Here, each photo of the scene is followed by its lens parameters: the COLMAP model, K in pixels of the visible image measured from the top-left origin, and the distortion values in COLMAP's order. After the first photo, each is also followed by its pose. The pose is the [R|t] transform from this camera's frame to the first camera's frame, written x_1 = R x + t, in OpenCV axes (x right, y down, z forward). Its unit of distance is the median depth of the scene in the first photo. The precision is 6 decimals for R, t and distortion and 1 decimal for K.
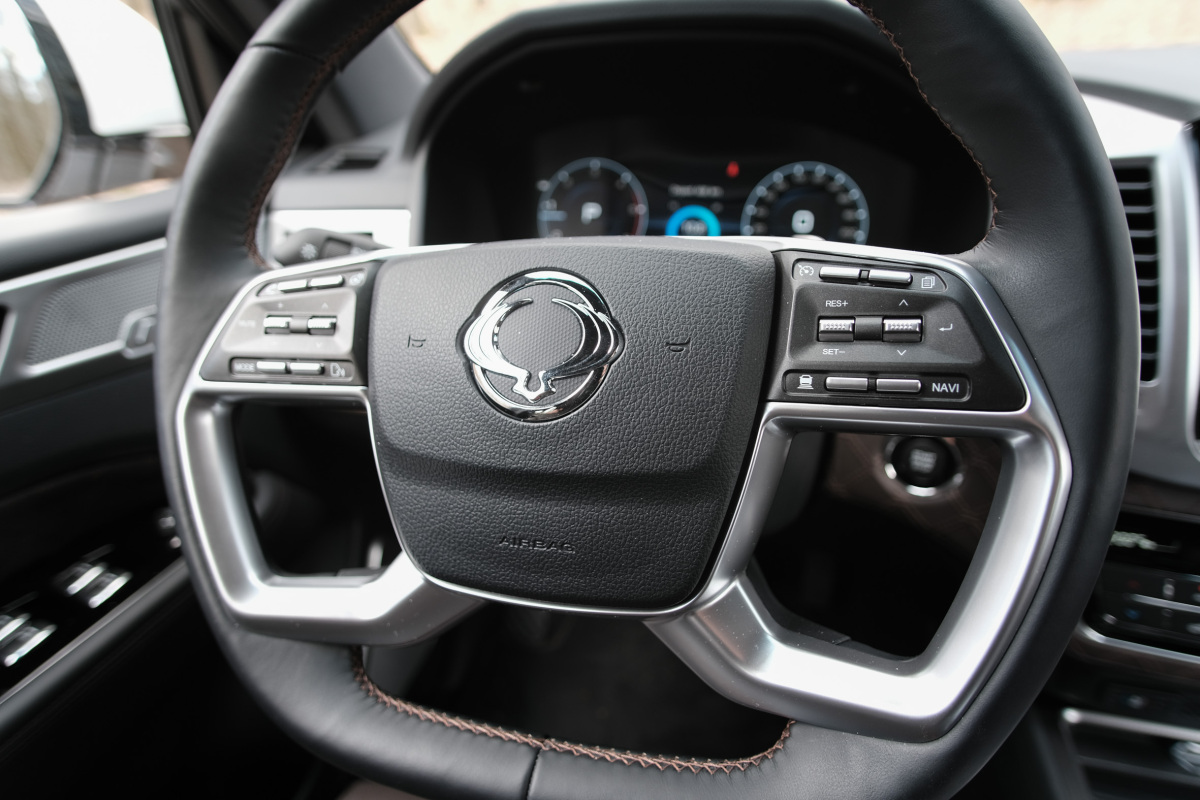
lens RADIAL K [[654.9, 0, 612.1], [0, 654.9, 394.5], [0, 0, 1]] dist [-0.029100, 0.008764]
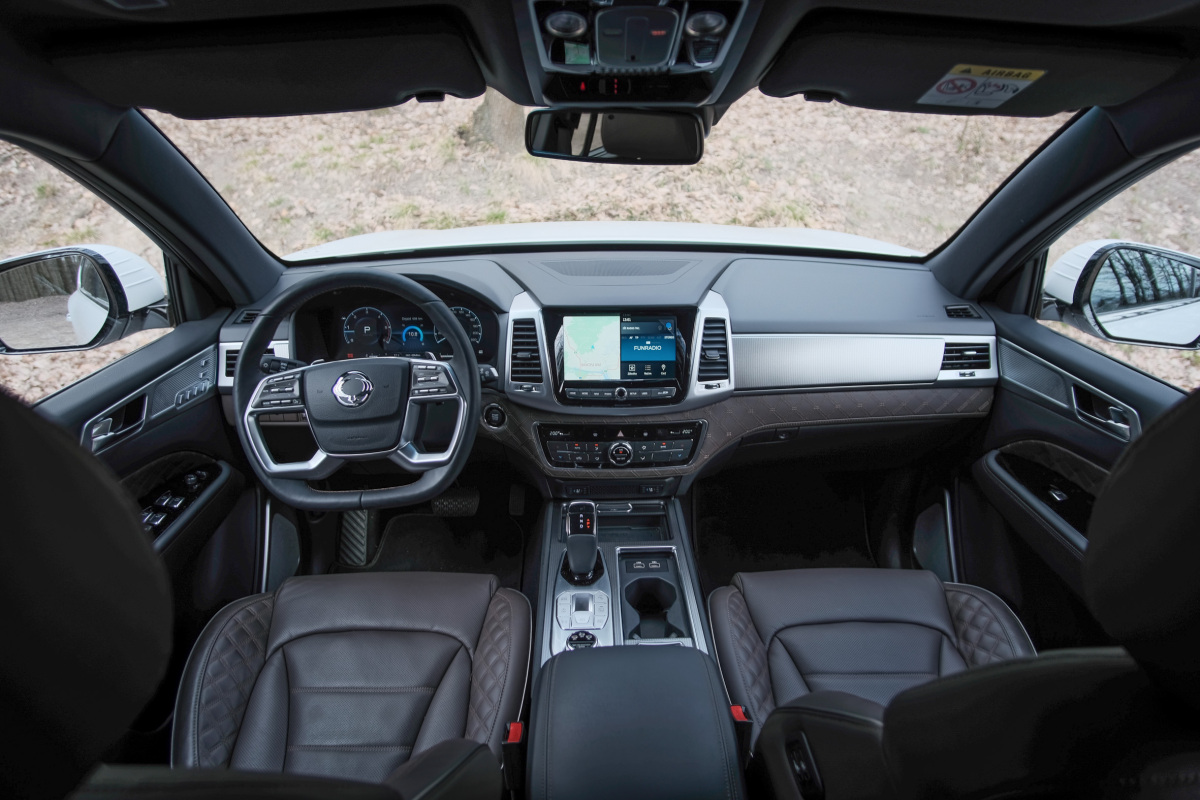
lens RADIAL K [[654.9, 0, 606.0], [0, 654.9, 397.9], [0, 0, 1]] dist [-0.029100, 0.008764]
pose [[0.954361, -0.097870, 0.282164, 0.216408], [0.109445, 0.993665, -0.025519, 0.228387], [-0.277879, 0.055236, 0.959027, -3.005484]]
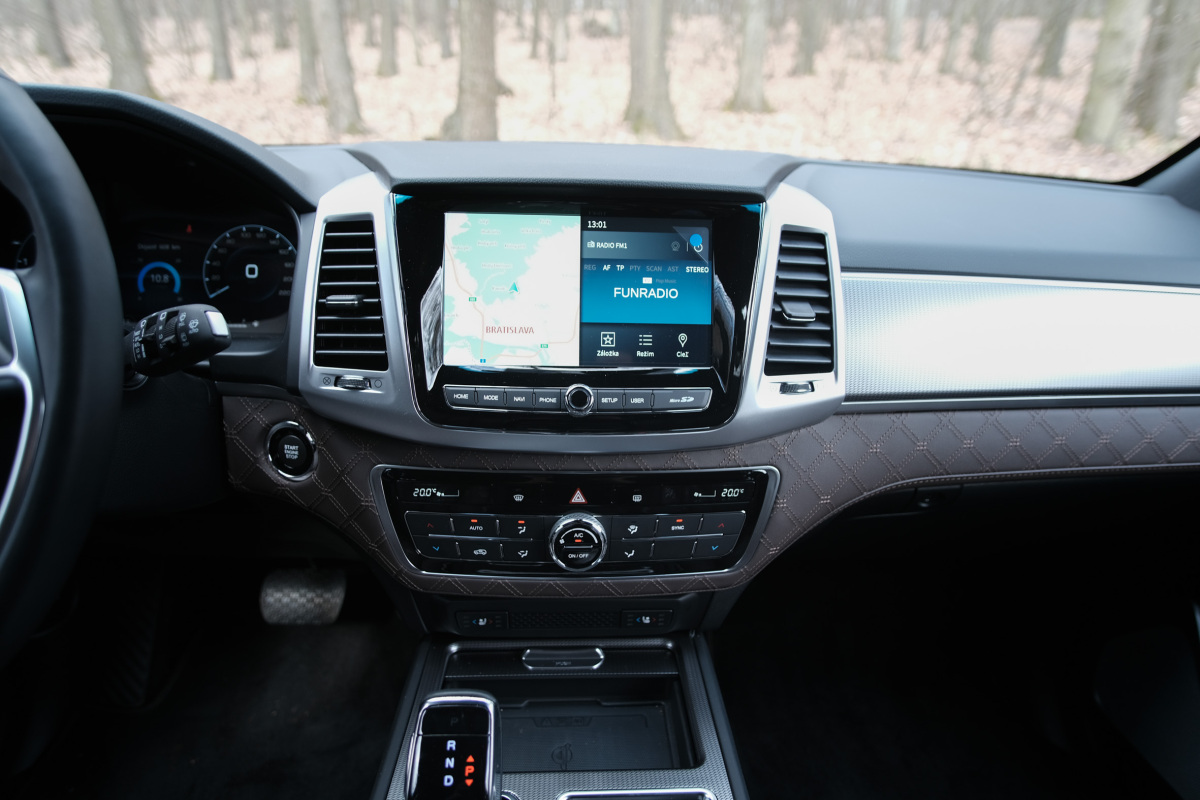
lens RADIAL K [[654.9, 0, 606.6], [0, 654.9, 391.1], [0, 0, 1]] dist [-0.029100, 0.008764]
pose [[0.946481, -0.059310, 0.317265, 1.039285], [0.094097, 0.990975, -0.095463, 0.254207], [-0.308740, 0.120208, 0.943520, -0.590481]]
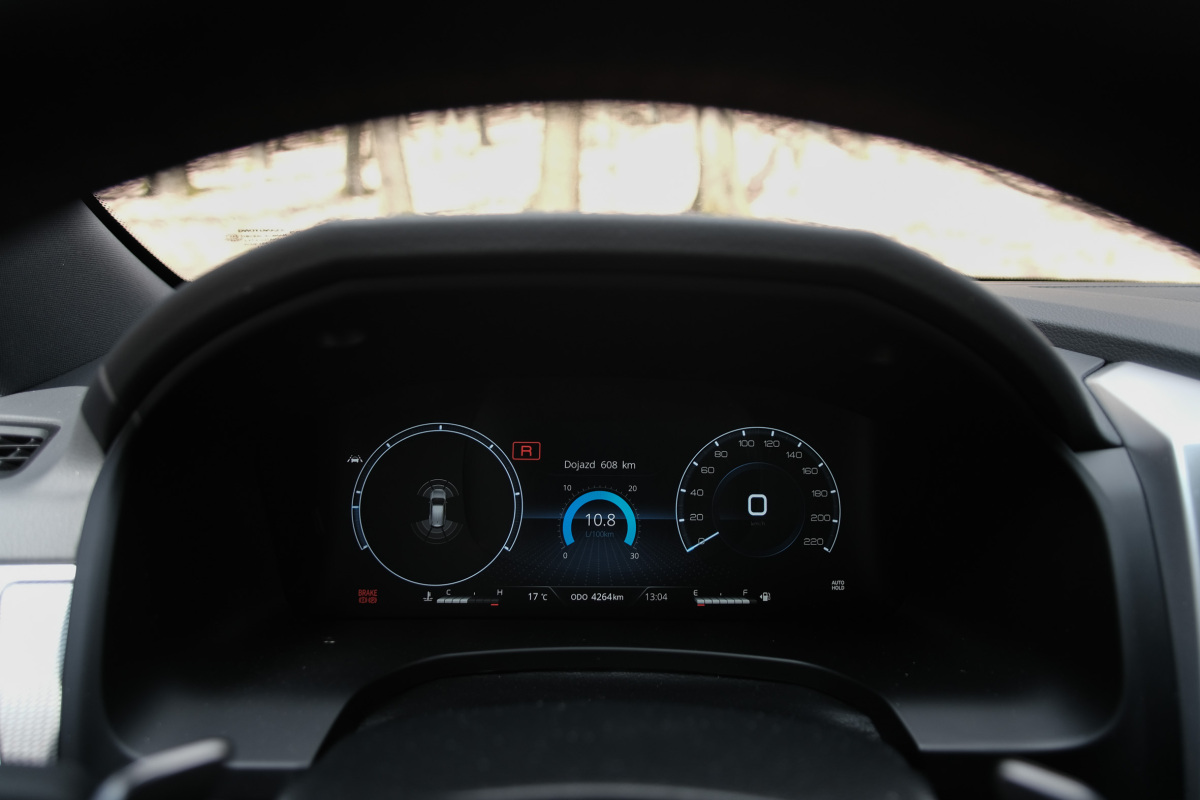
lens RADIAL K [[654.9, 0, 591.6], [0, 654.9, 393.8], [0, 0, 1]] dist [-0.029100, 0.008764]
pose [[0.957297, -0.030033, 0.287543, -0.144292], [0.096138, 0.971058, -0.218643, -0.493033], [-0.272654, 0.236950, 0.932478, 0.750027]]
